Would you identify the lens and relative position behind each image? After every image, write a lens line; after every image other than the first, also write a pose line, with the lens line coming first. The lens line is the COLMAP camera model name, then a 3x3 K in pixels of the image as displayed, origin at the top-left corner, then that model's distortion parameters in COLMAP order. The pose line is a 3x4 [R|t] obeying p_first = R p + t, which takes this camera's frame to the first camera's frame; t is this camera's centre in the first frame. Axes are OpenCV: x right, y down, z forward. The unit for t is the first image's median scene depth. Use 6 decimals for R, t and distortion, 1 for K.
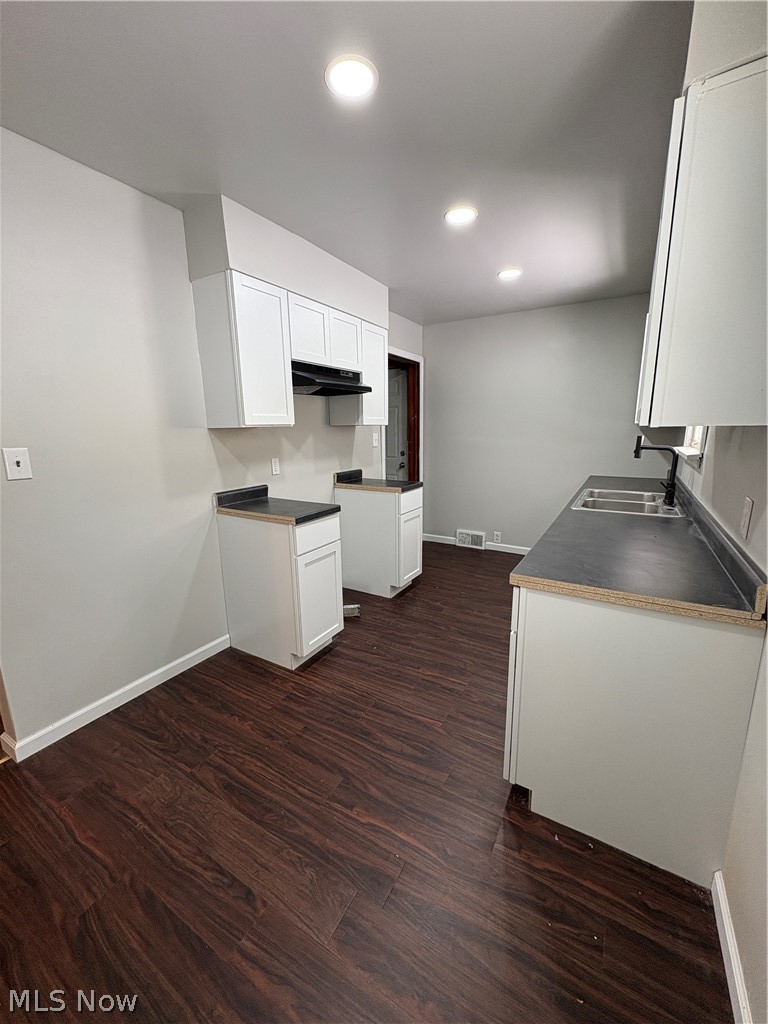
lens RADIAL K [[407.7, 0, 385.0], [0, 407.7, 512.6], [0, 0, 1]] dist [-0.000059, 0.000142]
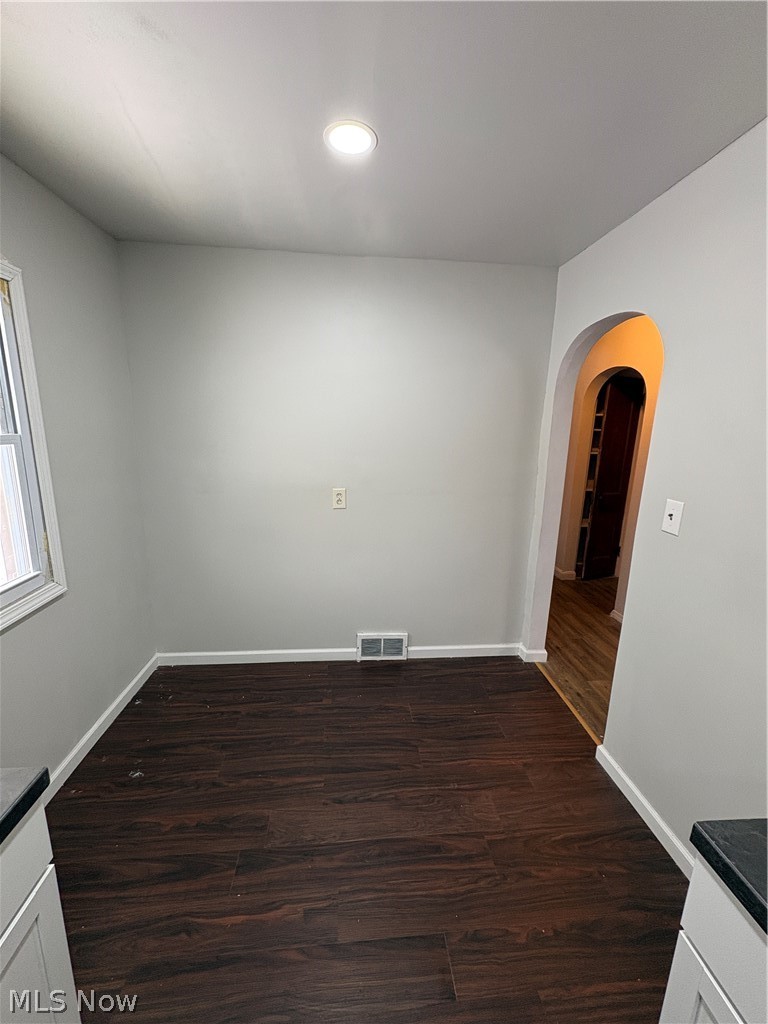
lens RADIAL K [[407.7, 0, 385.0], [0, 407.7, 512.6], [0, 0, 1]] dist [-0.000059, 0.000142]
pose [[-0.810635, 0.109672, -0.575190, 0.178517], [-0.139281, 0.917996, 0.371328, -0.391954], [0.568746, 0.381124, -0.728884, 1.327050]]
